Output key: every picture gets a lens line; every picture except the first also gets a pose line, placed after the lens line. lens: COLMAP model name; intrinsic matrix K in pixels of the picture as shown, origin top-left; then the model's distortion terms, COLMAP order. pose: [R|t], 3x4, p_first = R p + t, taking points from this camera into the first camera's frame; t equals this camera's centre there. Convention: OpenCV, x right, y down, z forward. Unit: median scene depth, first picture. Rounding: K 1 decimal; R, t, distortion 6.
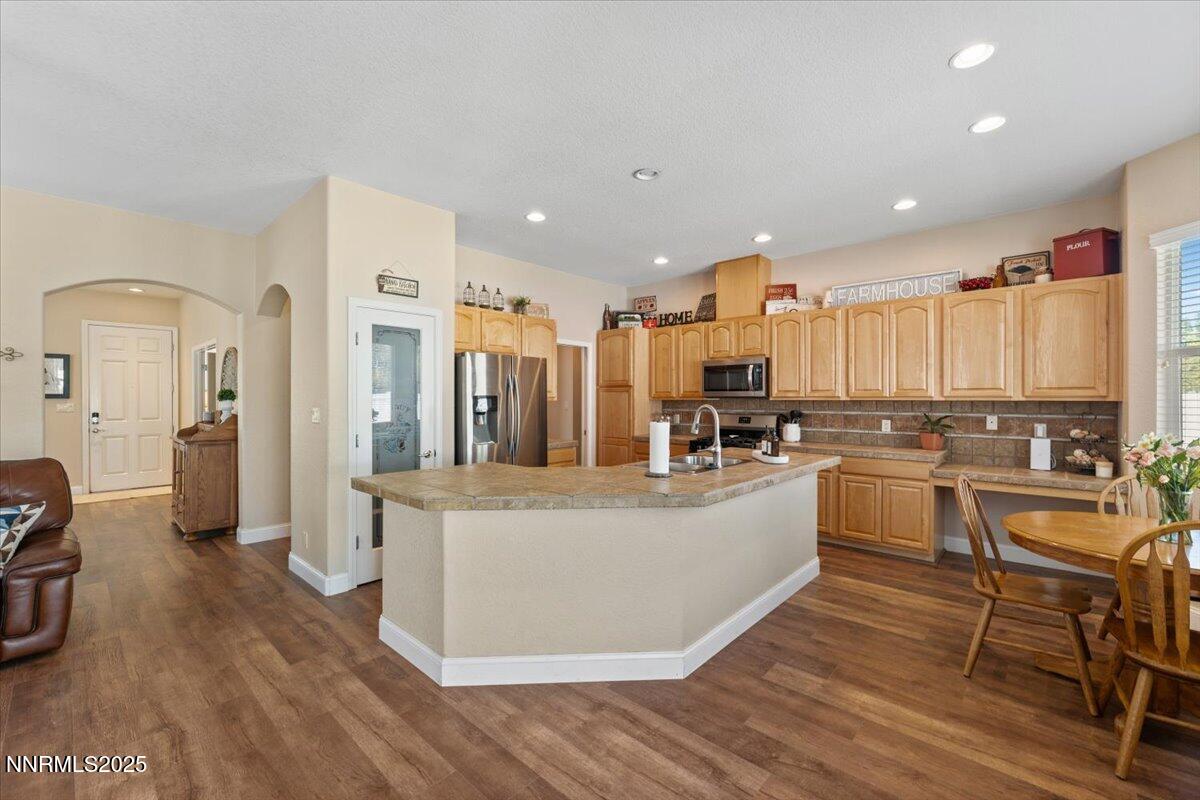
lens RADIAL K [[491.6, 0, 608.8], [0, 491.6, 401.9], [0, 0, 1]] dist [-0.006164, -0.000138]
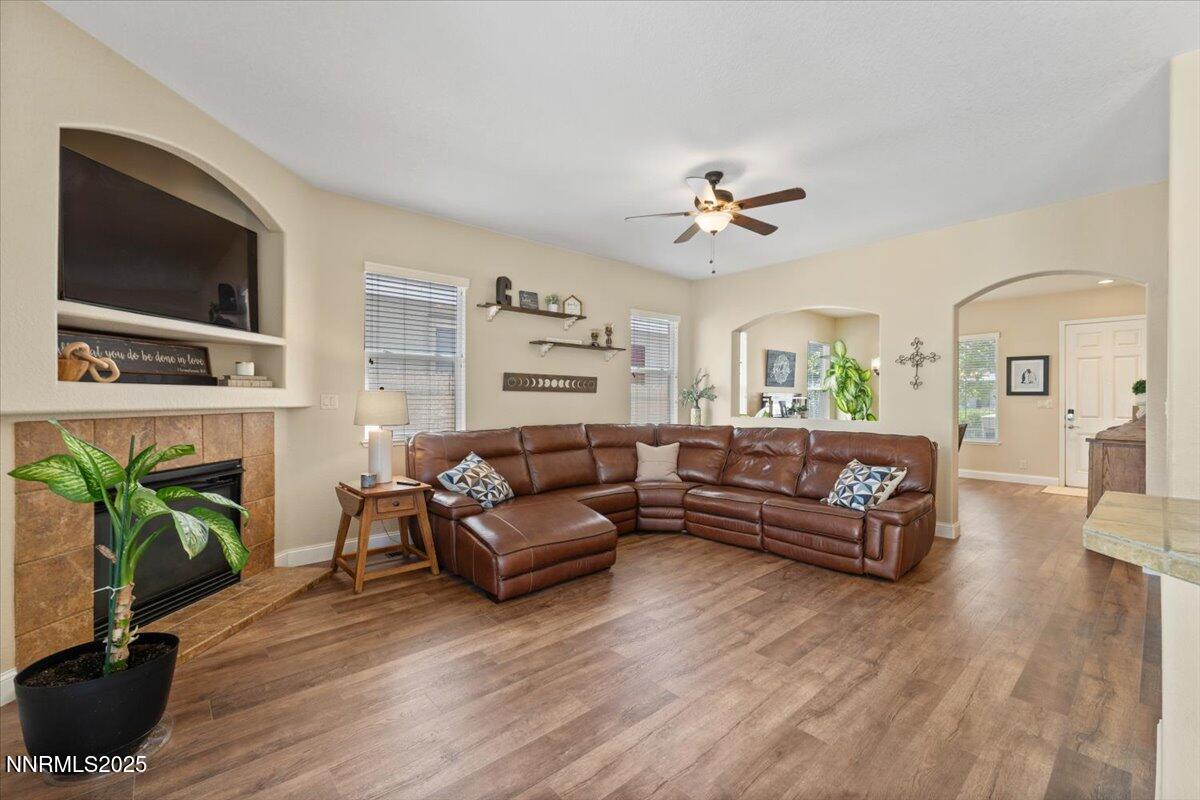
lens RADIAL K [[499.4, 0, 613.7], [0, 499.4, 399.6], [0, 0, 1]] dist [-0.000768, -0.000199]
pose [[-0.100677, -0.000688, -0.994919, 0.170970], [-0.012420, 0.999923, 0.000566, 0.022726], [0.994842, 0.012414, -0.100678, 0.252546]]
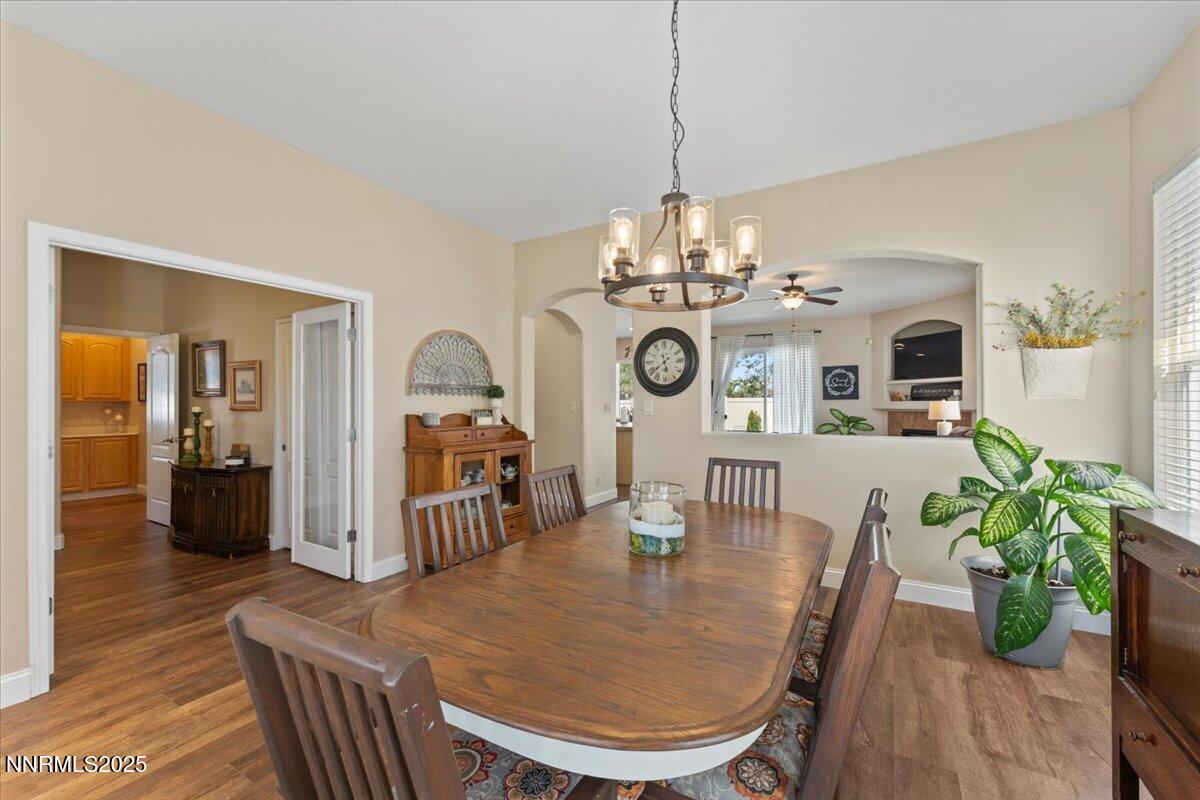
lens RADIAL K [[479.5, 0, 612.4], [0, 479.5, 399.2], [0, 0, 1]] dist [-0.000908, 0.000199]
pose [[-0.208775, 0.010212, 0.977910, -2.111589], [0.010116, 0.999915, -0.008282, 0.006533], [-0.977911, 0.008164, -0.208861, 1.212733]]
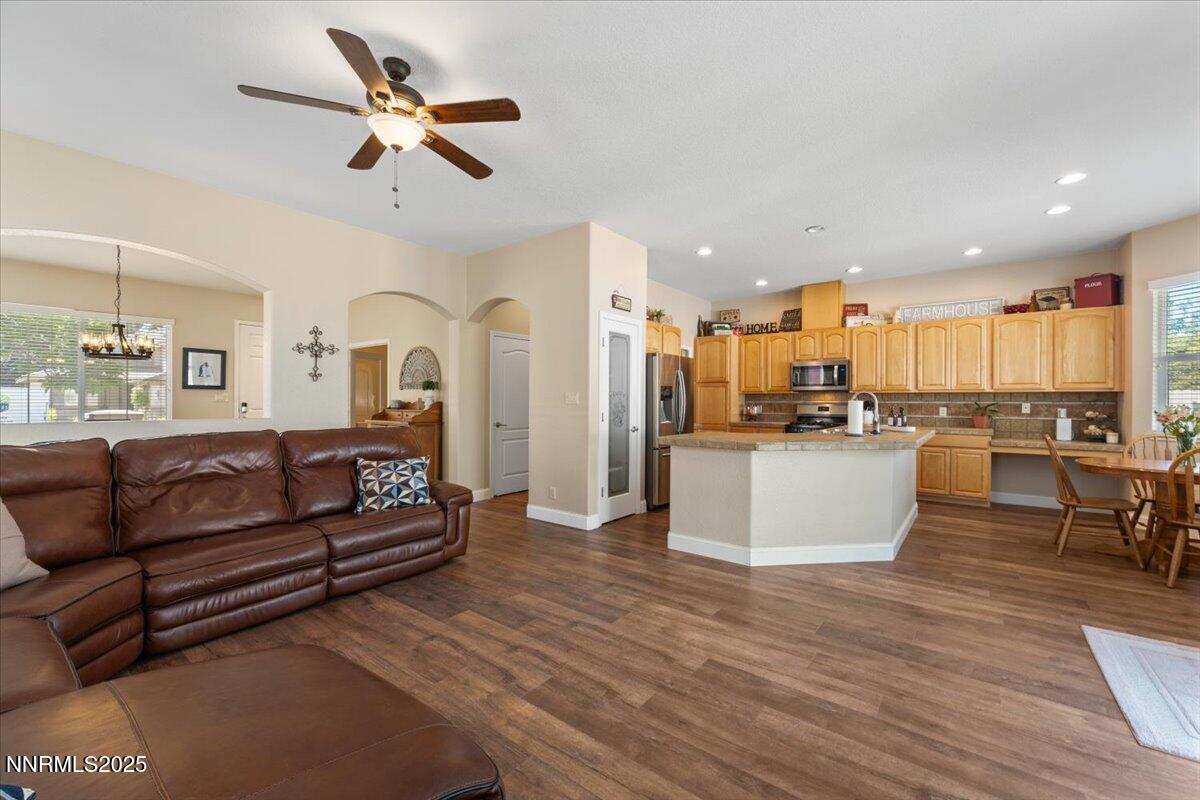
lens RADIAL K [[481.3, 0, 606.3], [0, 481.3, 403.3], [0, 0, 1]] dist [-0.000814, 0.000057]
pose [[0.997292, 0.004936, 0.073373, -0.532575], [-0.004765, 0.999986, -0.002504, 0.039318], [-0.073384, 0.002147, 0.997301, -0.289574]]
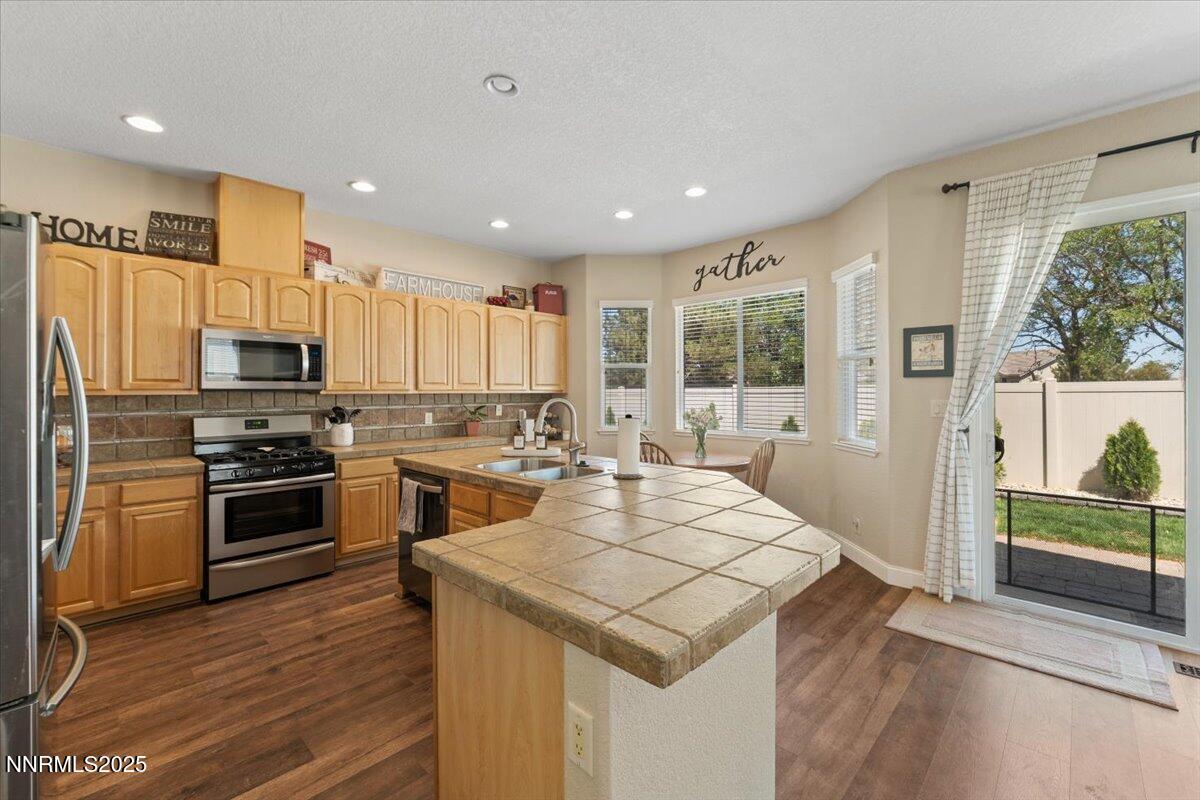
lens RADIAL K [[503.4, 0, 619.5], [0, 503.4, 388.5], [0, 0, 1]] dist [-0.004743, 0.000475]
pose [[0.012128, 0.005592, 0.999911, -0.569735], [0.007877, 0.999953, -0.005688, -0.005548], [-0.999895, 0.007946, 0.012083, 0.696070]]
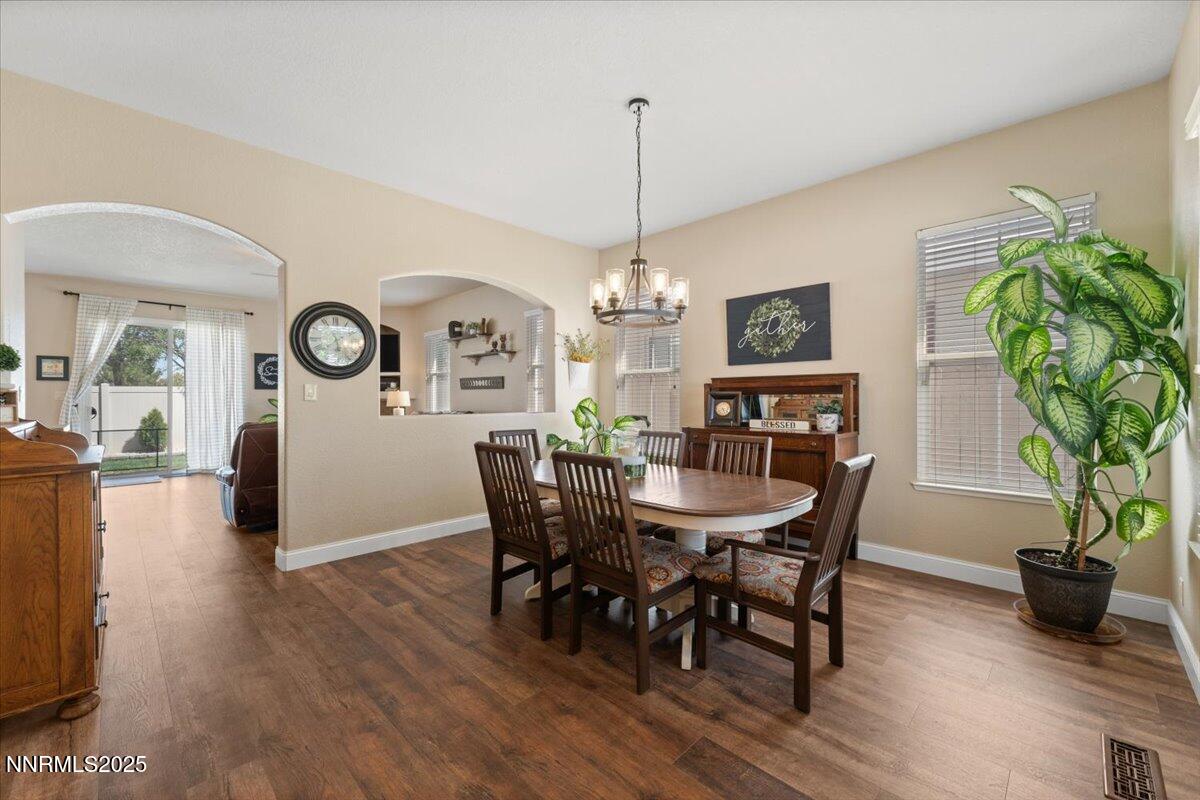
lens RADIAL K [[479.5, 0, 612.4], [0, 479.5, 399.2], [0, 0, 1]] dist [-0.000908, 0.000199]
pose [[-0.999414, 0.001204, 0.034211, -1.721073], [0.001564, 0.999944, 0.010479, 0.025220], [-0.034197, 0.010527, -0.999360, 1.790148]]
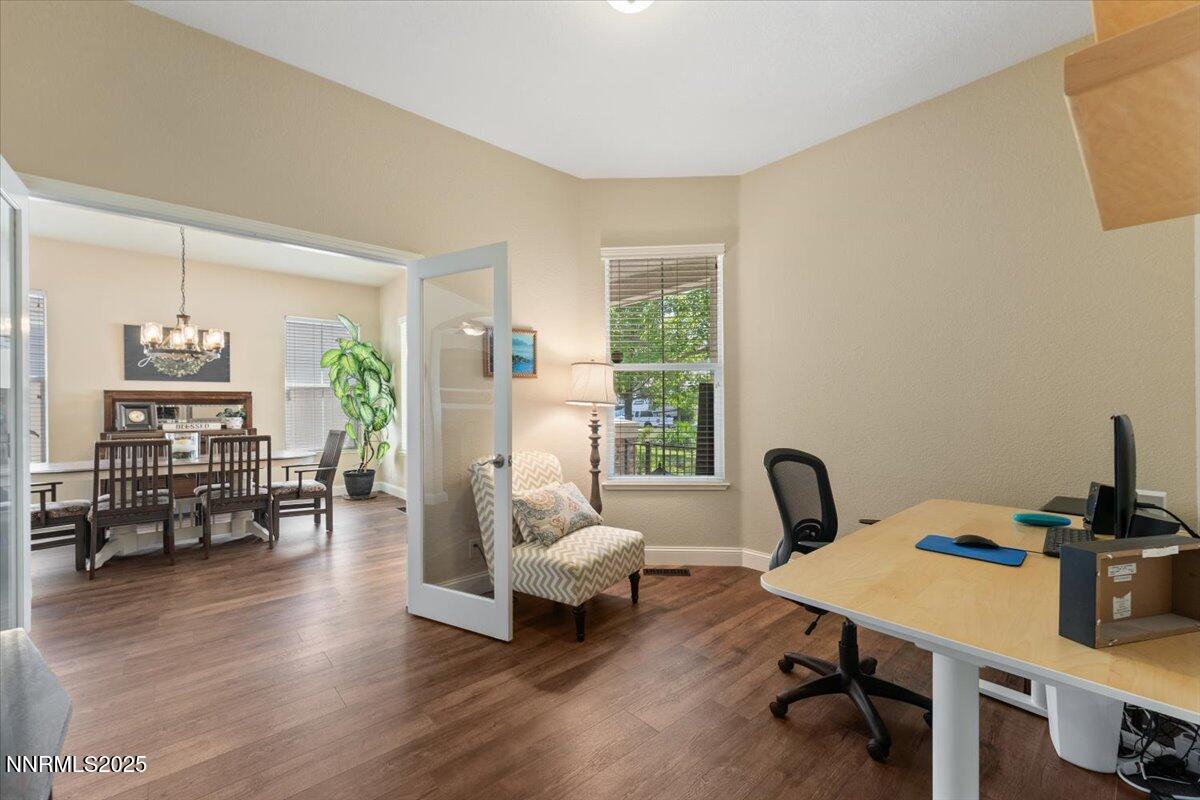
lens RADIAL K [[481.3, 0, 606.3], [0, 481.3, 403.3], [0, 0, 1]] dist [-0.000814, 0.000057]
pose [[-0.099379, -0.004040, -0.995041, -0.767373], [-0.002532, 0.999990, -0.003807, 0.024531], [0.995046, 0.002141, -0.099388, 2.116980]]
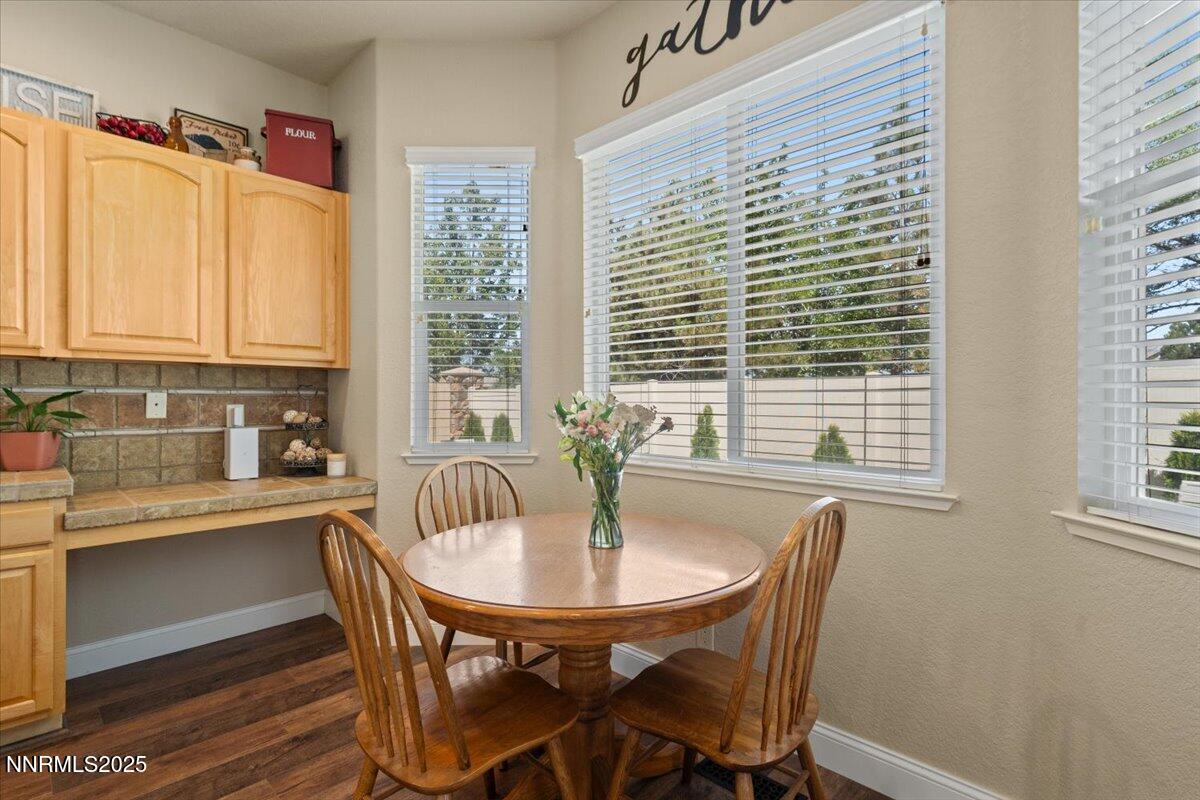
lens RADIAL K [[580.2, 0, 607.6], [0, 580.2, 397.9], [0, 0, 1]] dist [0.003781, 0.000604]
pose [[0.032485, 0.003232, 0.999467, 0.166744], [0.004433, 0.999984, -0.003378, 0.040701], [-0.999462, 0.004540, 0.032471, 0.506512]]
